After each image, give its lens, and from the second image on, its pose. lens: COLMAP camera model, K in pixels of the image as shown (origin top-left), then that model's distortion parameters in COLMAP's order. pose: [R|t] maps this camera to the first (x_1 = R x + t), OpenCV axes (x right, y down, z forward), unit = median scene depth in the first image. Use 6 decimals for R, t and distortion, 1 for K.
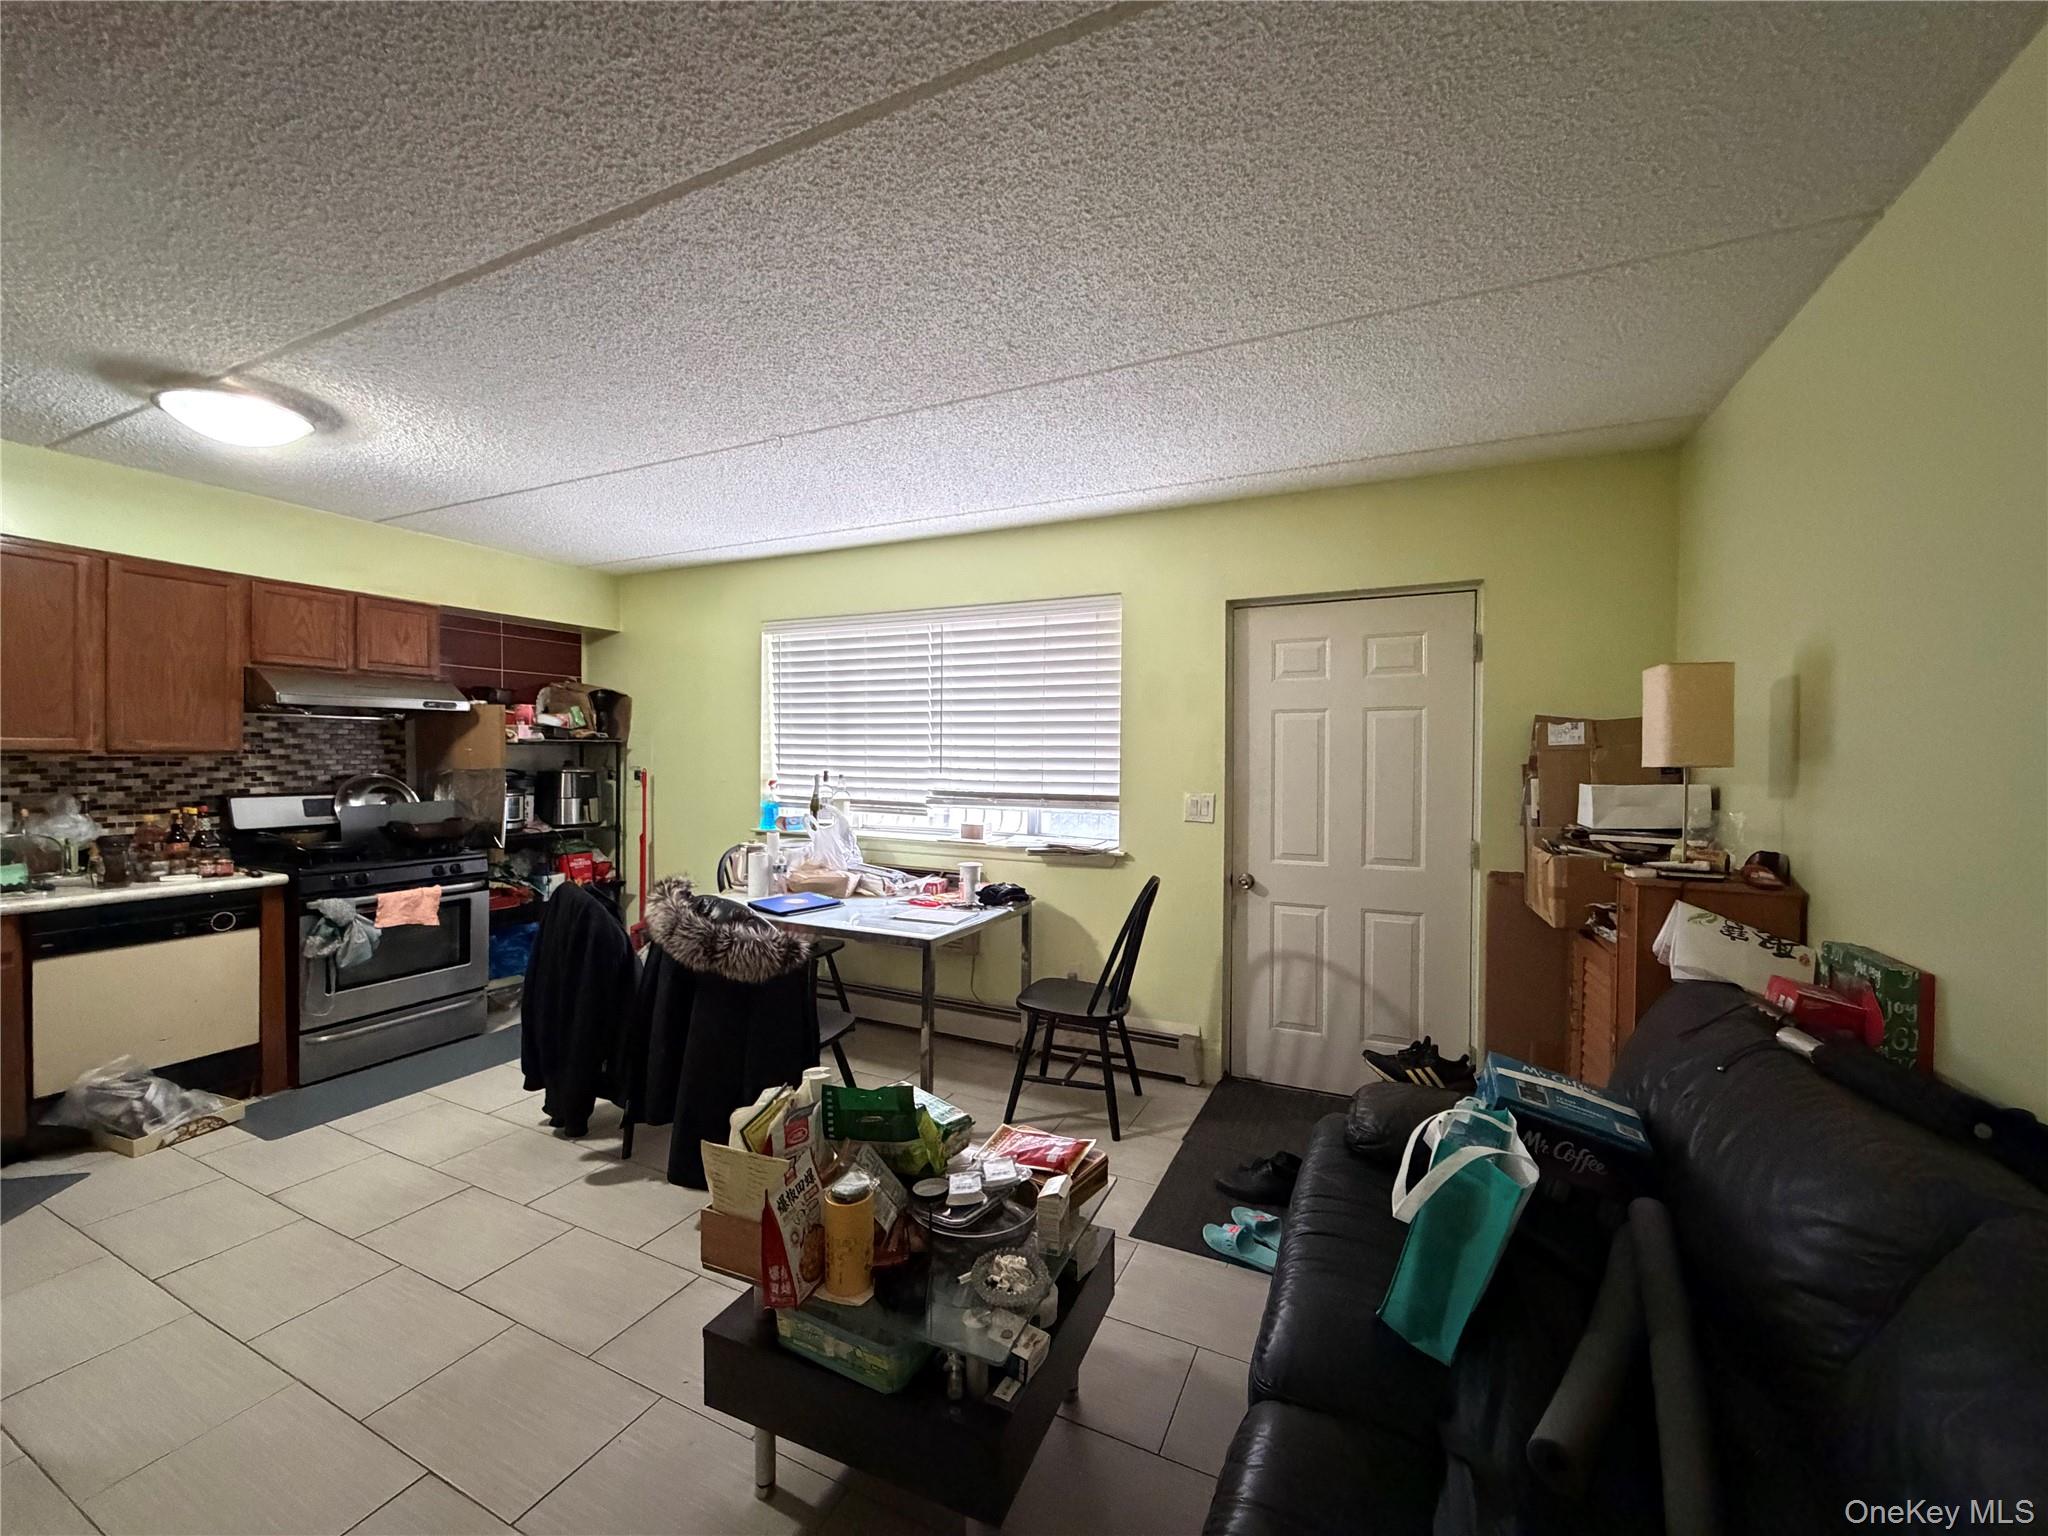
lens RADIAL K [[847.0, 0, 1024.0], [0, 847.0, 768.0], [0, 0, 1]] dist [0.000671, 0.000021]
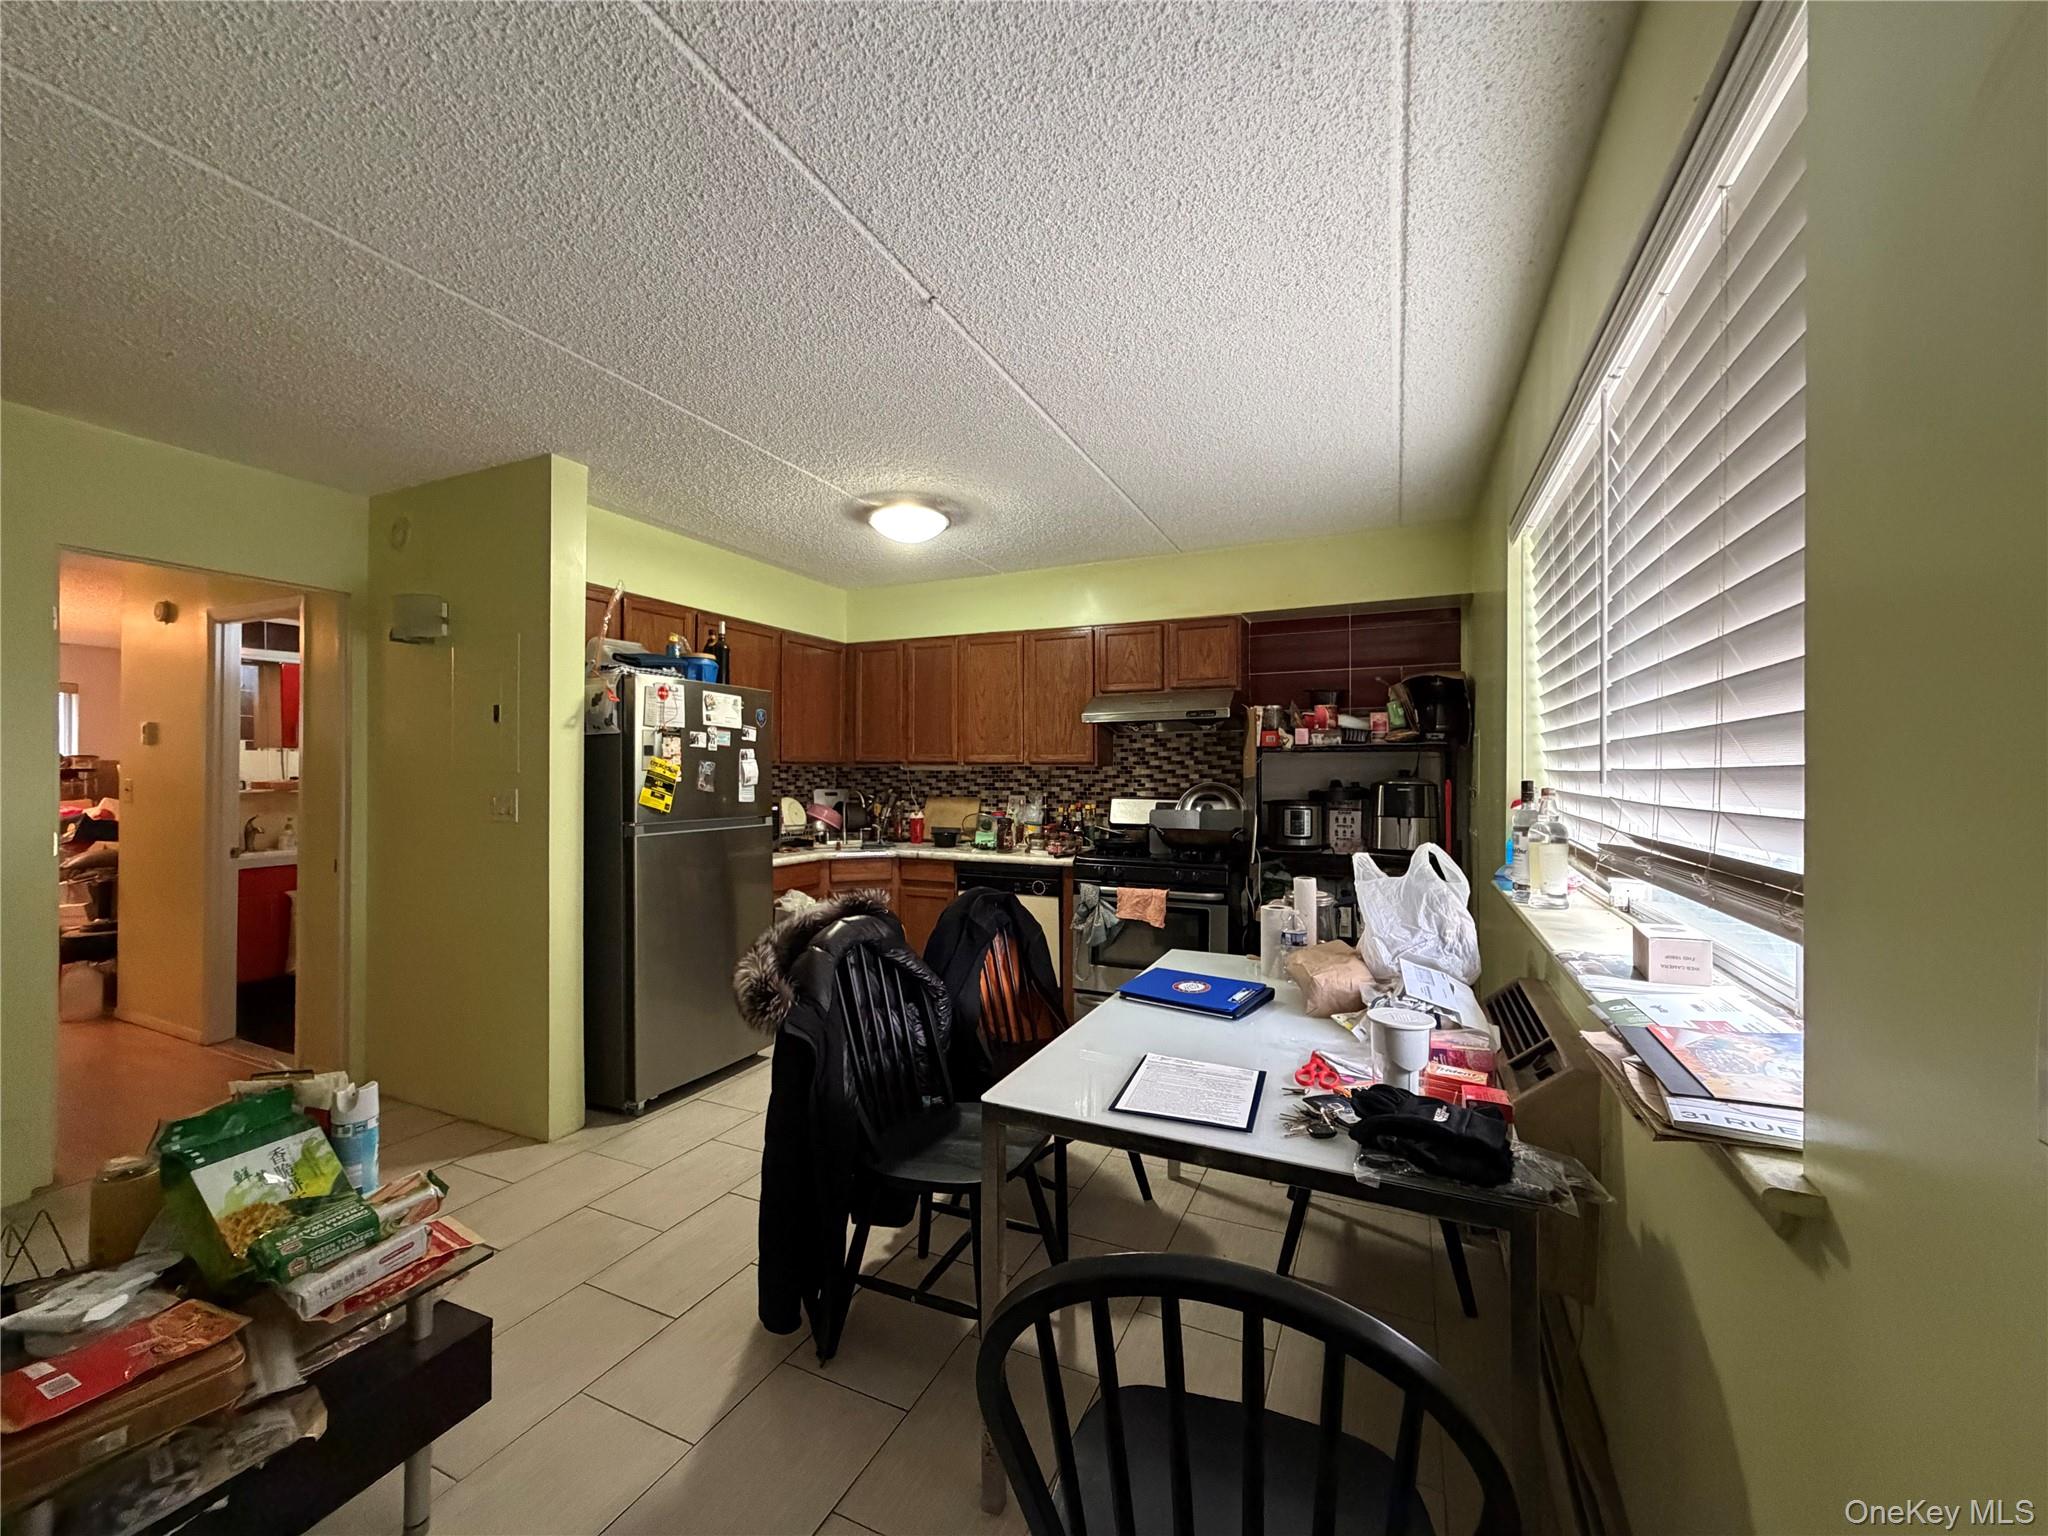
lens RADIAL K [[814.4, 0, 1024.0], [0, 814.4, 768.0], [0, 0, 1]] dist [-0.000313, -0.000016]
pose [[0.048300, -0.020318, -0.998626, 0.301984], [-0.022985, 0.999506, -0.021448, 0.018987], [0.998568, 0.023990, 0.047809, 0.825062]]
